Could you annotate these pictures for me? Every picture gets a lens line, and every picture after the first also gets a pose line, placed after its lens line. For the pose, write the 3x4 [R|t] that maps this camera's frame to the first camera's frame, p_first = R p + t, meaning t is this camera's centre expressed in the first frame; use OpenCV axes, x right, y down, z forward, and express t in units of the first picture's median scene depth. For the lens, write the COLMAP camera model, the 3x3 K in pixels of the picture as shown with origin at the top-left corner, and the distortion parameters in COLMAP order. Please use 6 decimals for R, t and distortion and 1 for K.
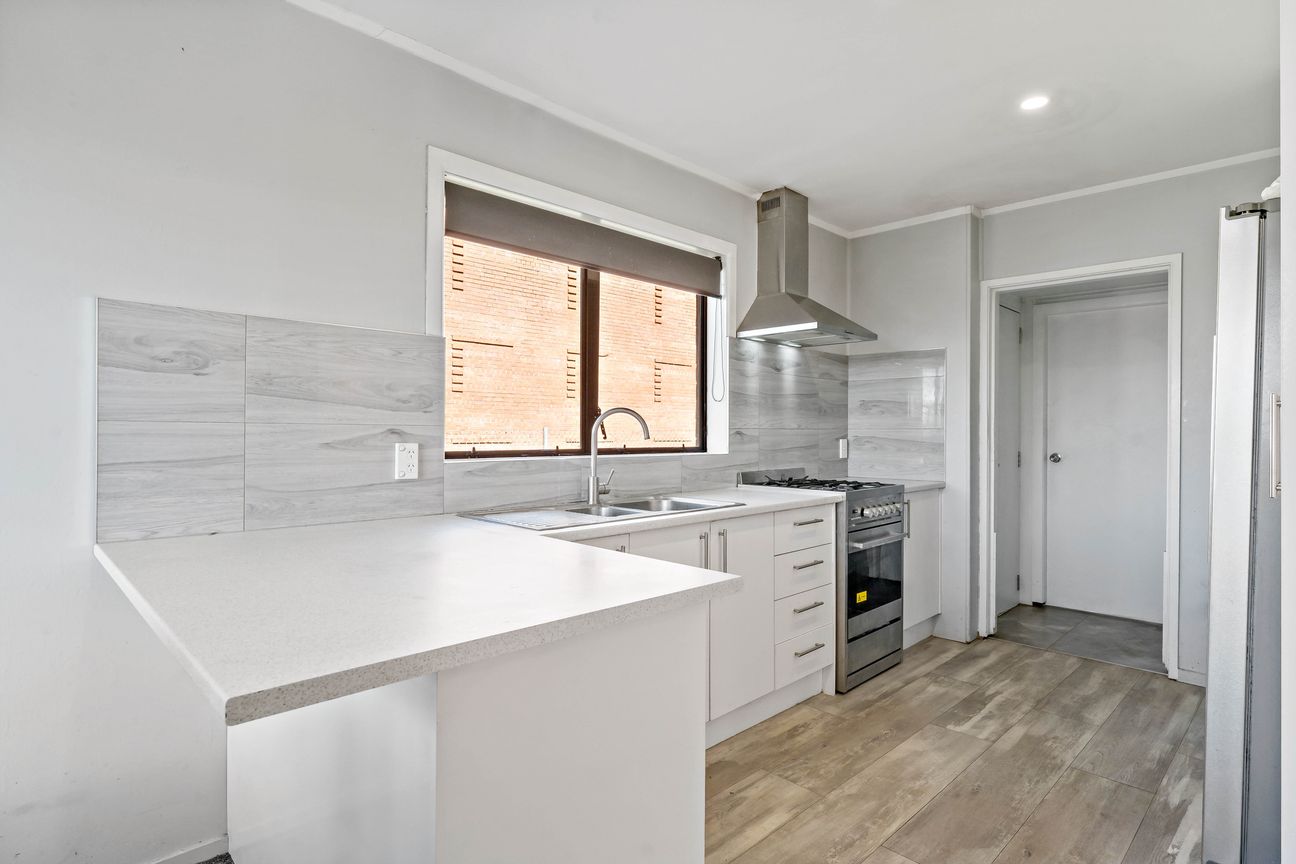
lens RADIAL K [[653.4, 0, 648.6], [0, 653.4, 441.2], [0, 0, 1]] dist [-0.024167, -0.000875]
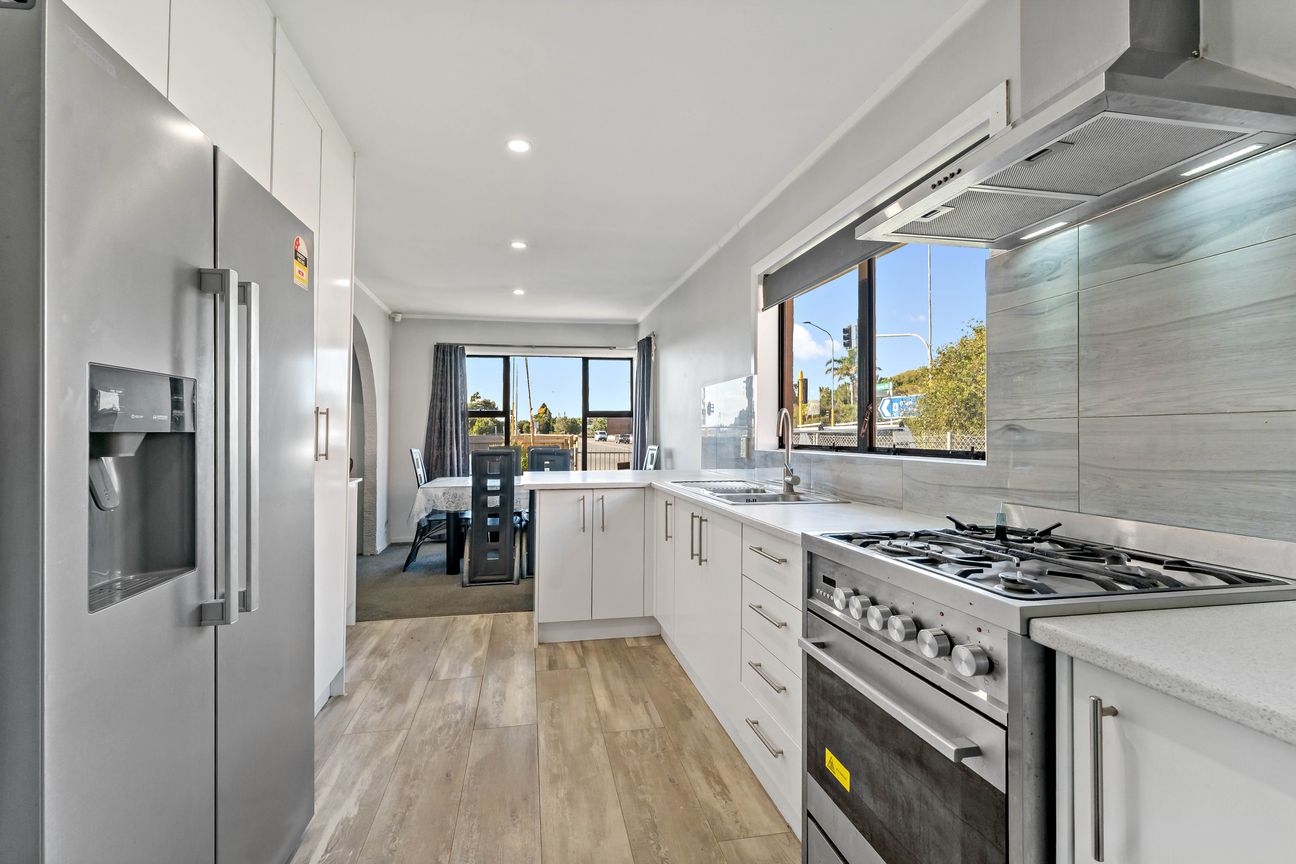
lens RADIAL K [[578.8, 0, 643.8], [0, 578.8, 425.5], [0, 0, 1]] dist [0.003661, 0.000053]
pose [[-0.552398, -0.005948, -0.833559, 0.985773], [0.001932, 0.999963, -0.008415, -0.017004], [0.833578, -0.006259, -0.552366, 1.444092]]
